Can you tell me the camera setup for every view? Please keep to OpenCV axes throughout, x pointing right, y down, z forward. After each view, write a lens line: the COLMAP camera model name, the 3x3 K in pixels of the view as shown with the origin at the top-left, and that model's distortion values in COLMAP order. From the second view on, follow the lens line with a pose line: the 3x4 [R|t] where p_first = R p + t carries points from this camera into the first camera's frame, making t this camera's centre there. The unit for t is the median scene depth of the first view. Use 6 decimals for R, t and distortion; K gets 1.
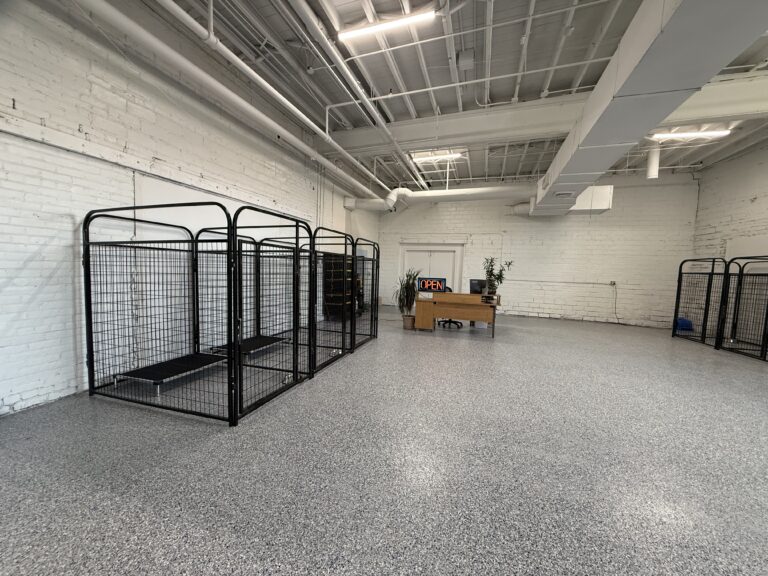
lens RADIAL K [[305.6, 0, 384.0], [0, 305.6, 288.0], [0, 0, 1]] dist [-0.000107, -0.000156]
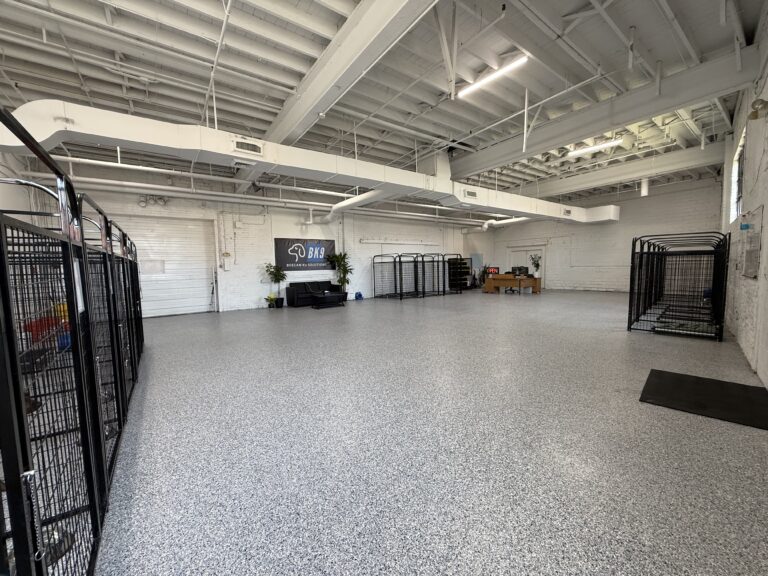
lens RADIAL K [[305.6, 0, 384.0], [0, 305.6, 288.0], [0, 0, 1]] dist [-0.000107, -0.000156]
pose [[0.813529, -0.011029, -0.581419, 0.663172], [0.014058, 0.999901, 0.000703, 0.083112], [0.581354, -0.008746, 0.813604, -0.973680]]
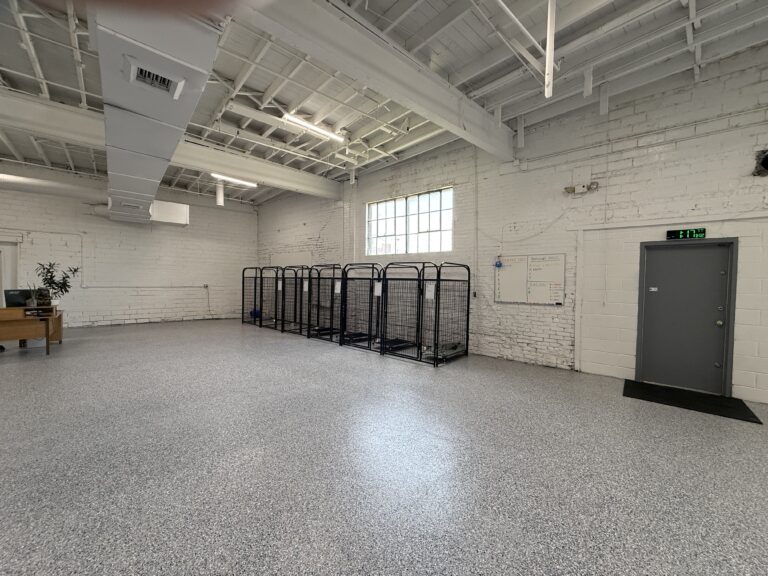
lens RADIAL K [[305.6, 0, 384.0], [0, 305.6, 288.0], [0, 0, 1]] dist [-0.000107, -0.000156]
pose [[0.505603, -0.048054, 0.861427, 0.083381], [0.056026, 0.998169, 0.022798, 0.004420], [-0.860946, 0.036736, 0.507369, -0.245853]]
